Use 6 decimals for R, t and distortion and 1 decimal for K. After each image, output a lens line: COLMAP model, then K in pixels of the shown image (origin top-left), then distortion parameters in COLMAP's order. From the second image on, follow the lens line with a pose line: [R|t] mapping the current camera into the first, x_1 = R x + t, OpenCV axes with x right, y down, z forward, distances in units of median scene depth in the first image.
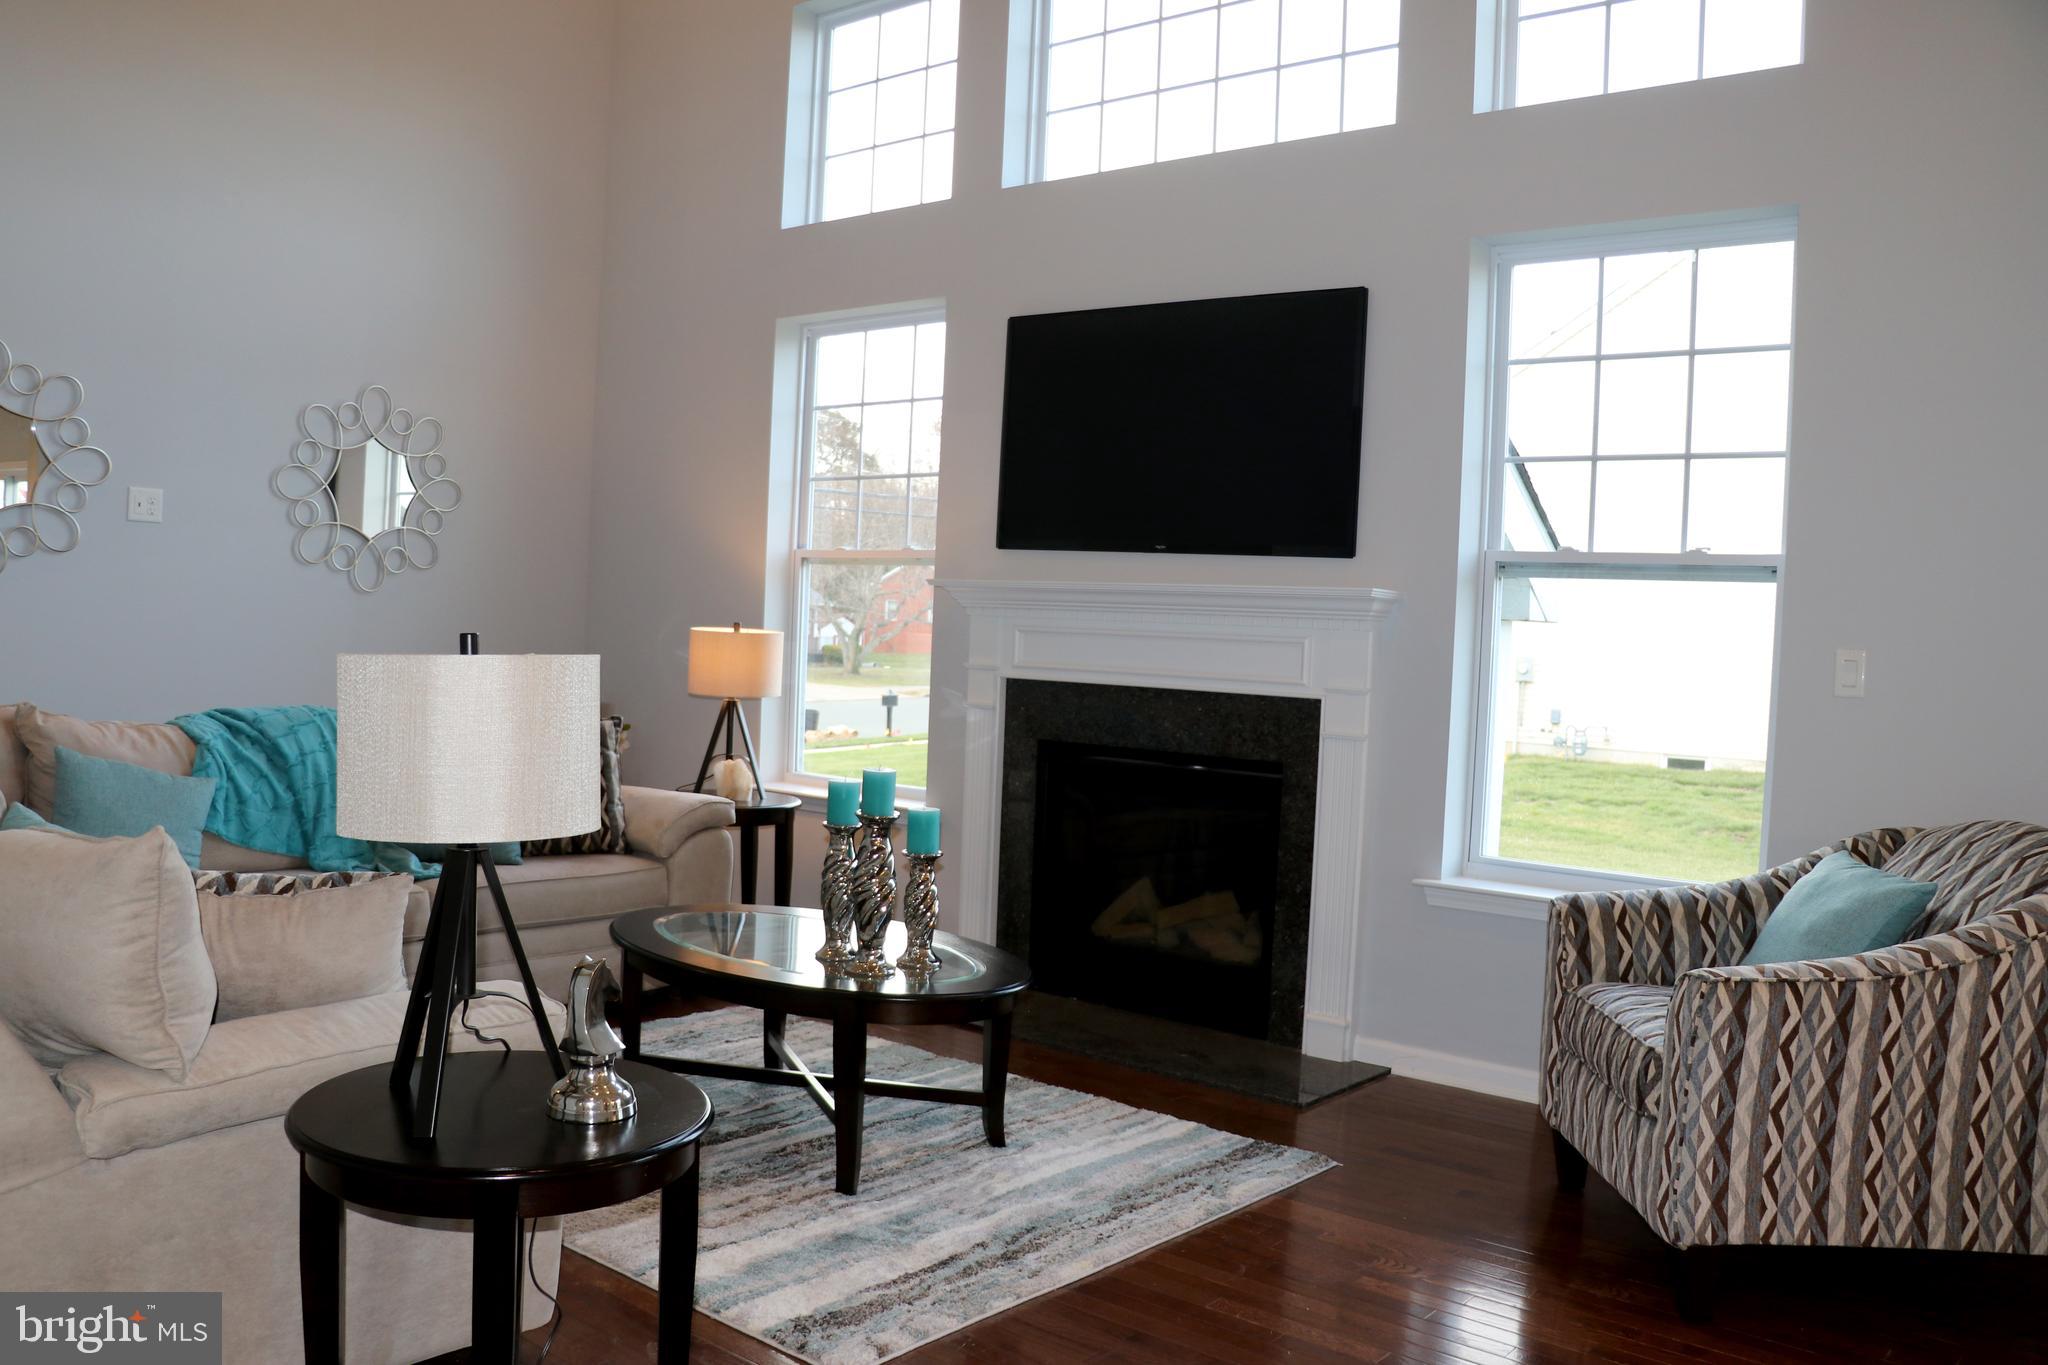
lens RADIAL K [[1688.0, 0, 1032.1], [0, 1688.0, 669.4], [0, 0, 1]] dist [-0.147221, 0.096013]
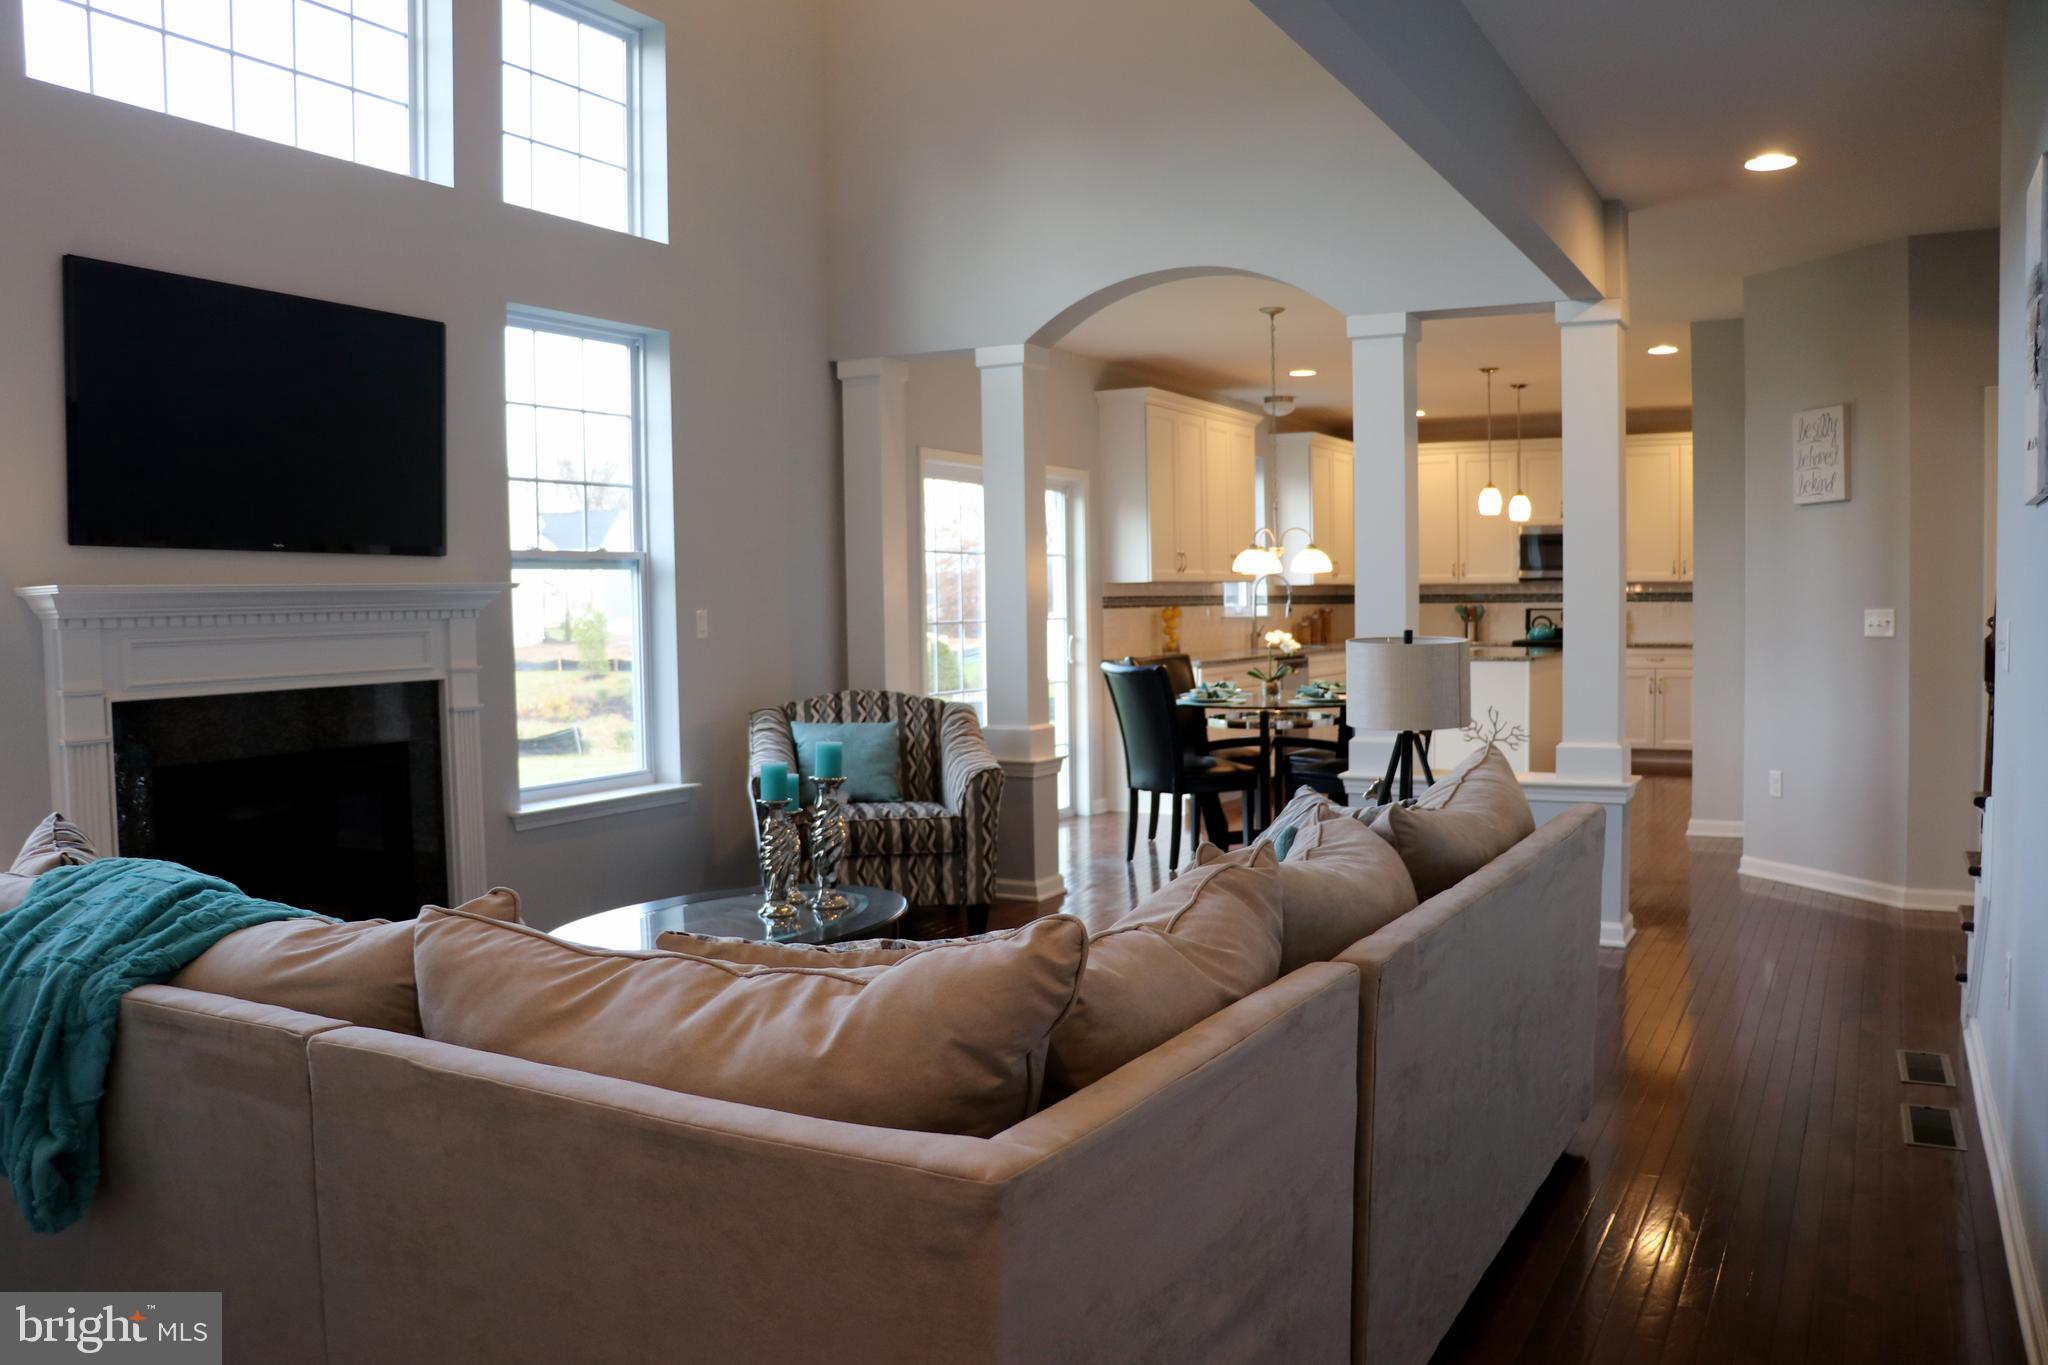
lens RADIAL K [[1688.0, 0, 1016.6], [0, 1688.0, 684.8], [0, 0, 1]] dist [-0.147221, 0.096013]
pose [[-0.211965, -0.083783, 0.973679, -1.113190], [0.042887, 0.994561, 0.094916, -0.076246], [-0.976336, 0.061877, -0.207219, 0.936459]]
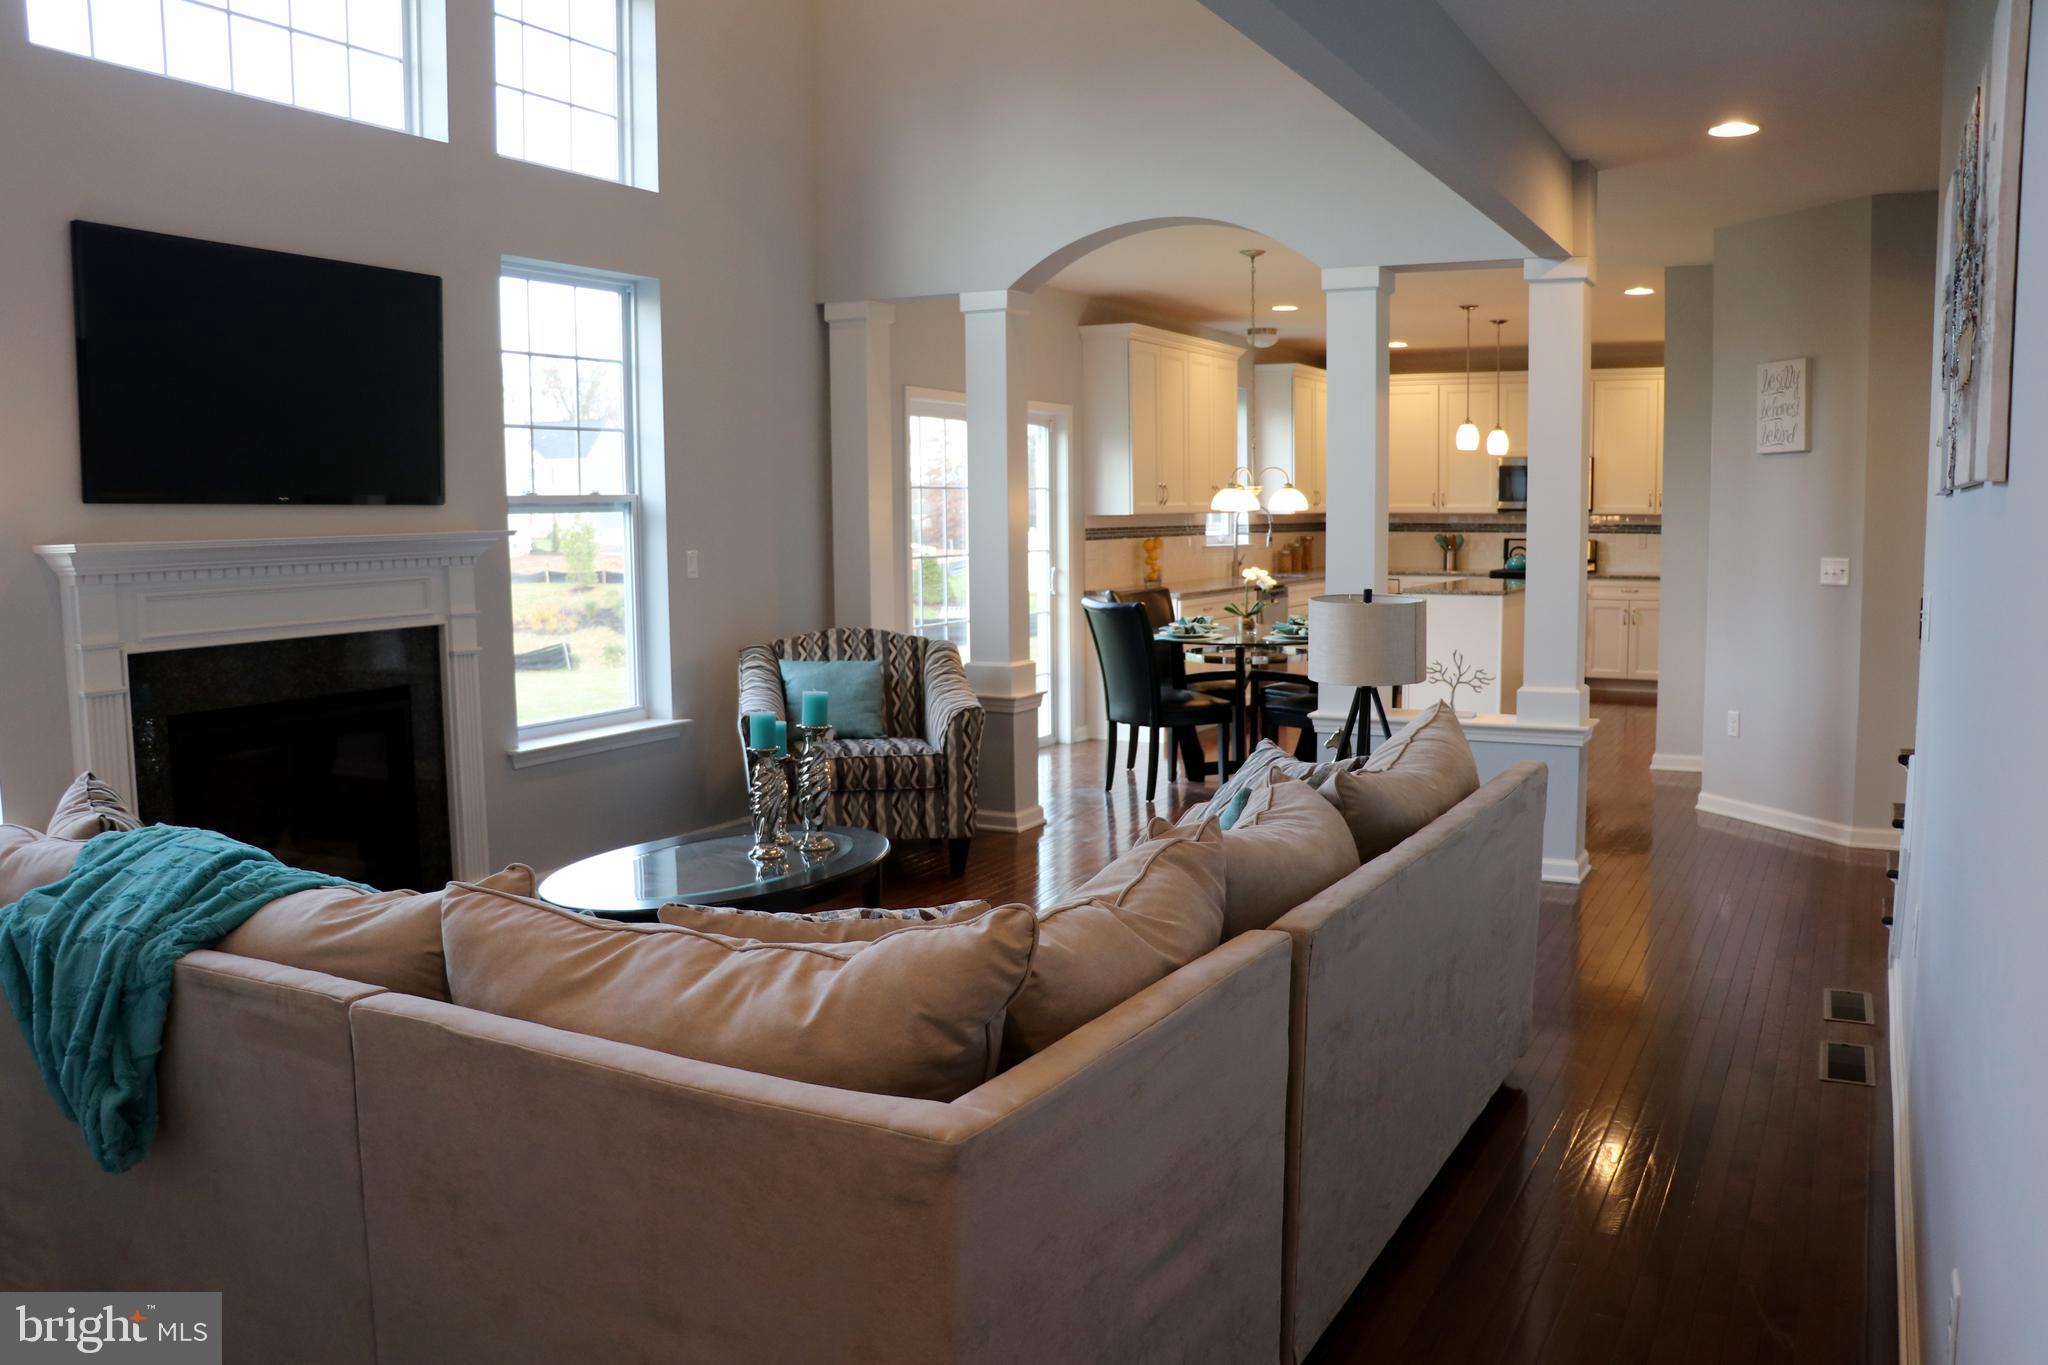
lens RADIAL K [[1688.0, 0, 1027.5], [0, 1688.0, 691.5], [0, 0, 1]] dist [-0.147221, 0.096013]
pose [[-0.224262, -0.139924, 0.964431, -1.161902], [0.035778, 0.987789, 0.151632, -0.108308], [-0.973872, 0.068510, -0.216518, 0.938588]]
